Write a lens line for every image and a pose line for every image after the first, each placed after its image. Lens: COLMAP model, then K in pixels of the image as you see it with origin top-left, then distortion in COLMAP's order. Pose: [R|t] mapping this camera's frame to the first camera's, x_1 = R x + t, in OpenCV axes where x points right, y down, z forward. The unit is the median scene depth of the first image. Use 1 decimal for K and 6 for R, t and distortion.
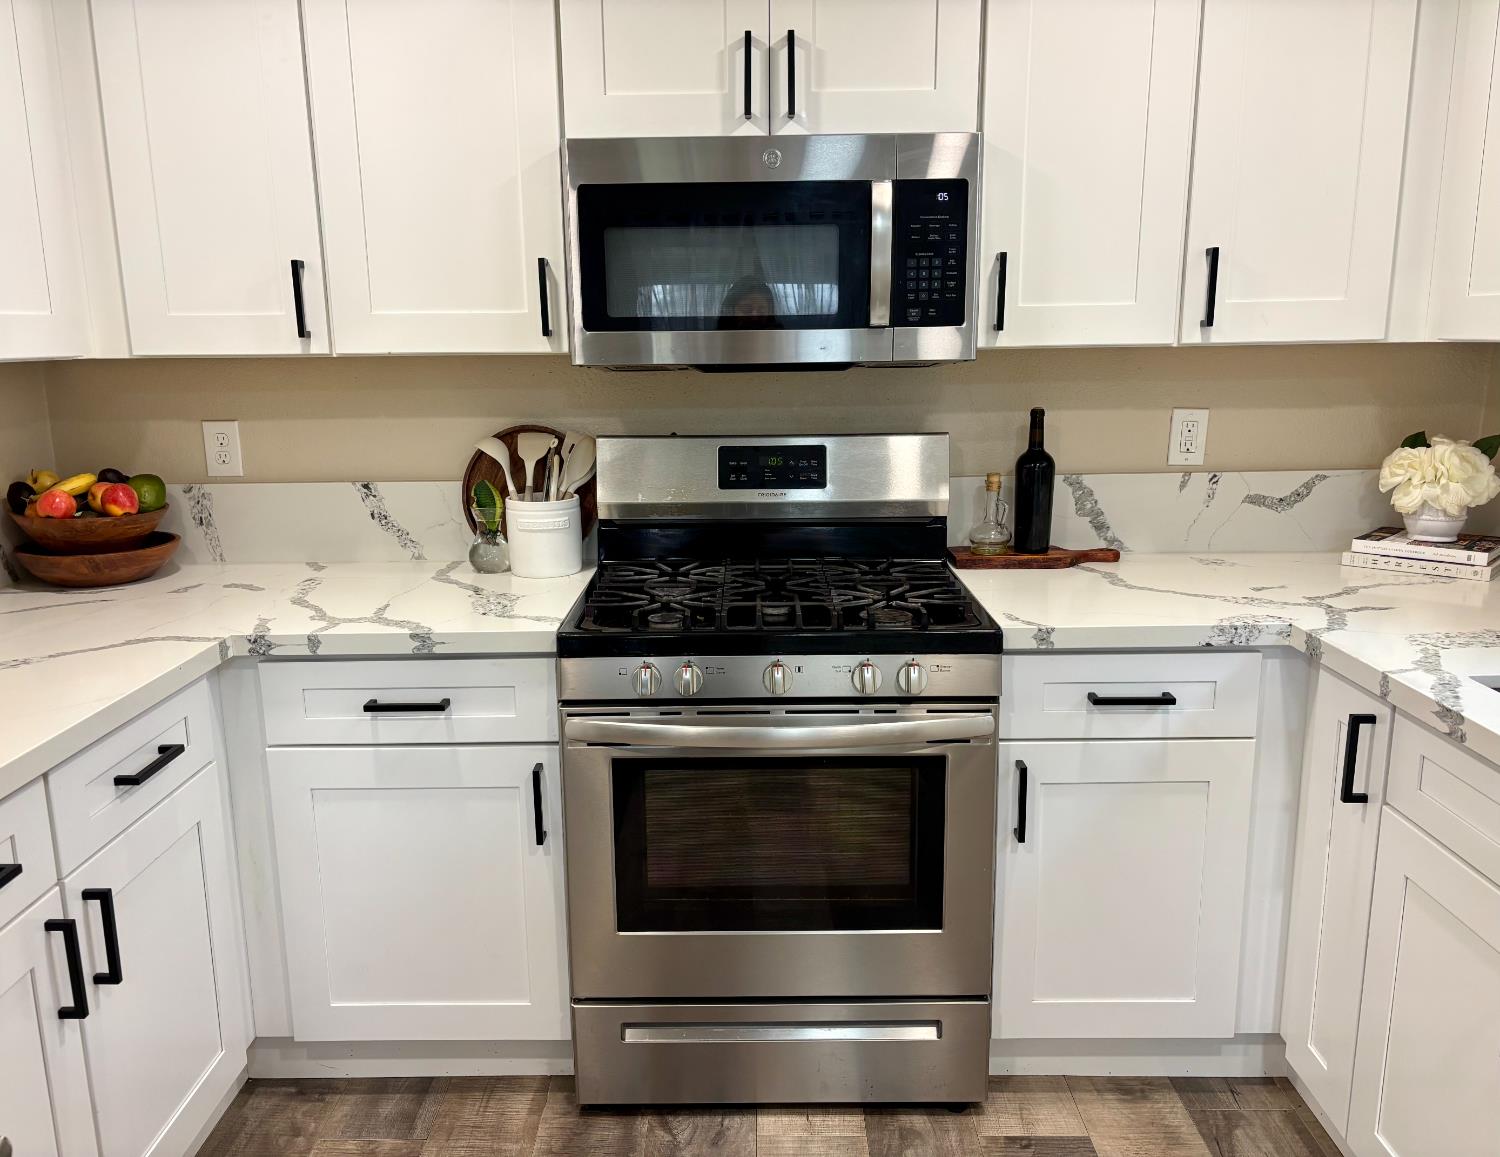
lens RADIAL K [[1158.7, 0, 736.0], [0, 1158.7, 583.6], [0, 0, 1]] dist [0.056374, -0.074244]
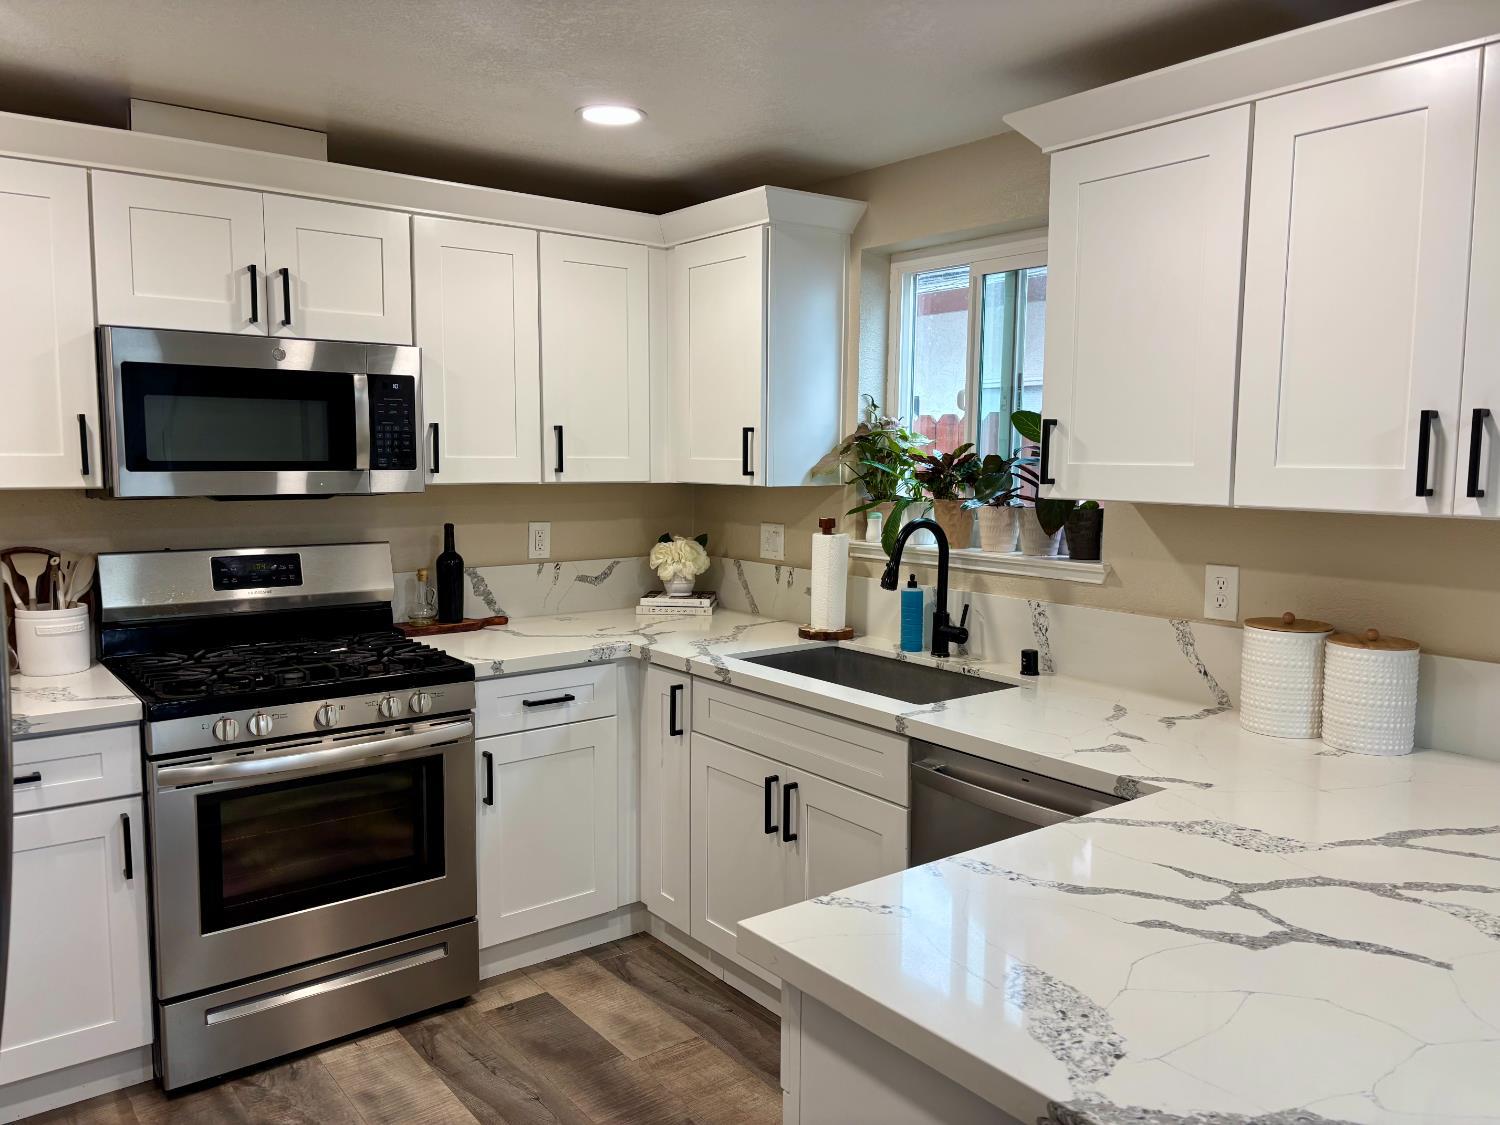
lens RADIAL K [[1132.3, 0, 760.4], [0, 1132.3, 564.8], [0, 0, 1]] dist [0.099754, -0.120200]
pose [[0.777752, -0.045278, 0.626938, -0.378526], [0.114873, 0.990843, -0.070948, 0.053484], [-0.617985, 0.127198, 0.775832, -0.391426]]
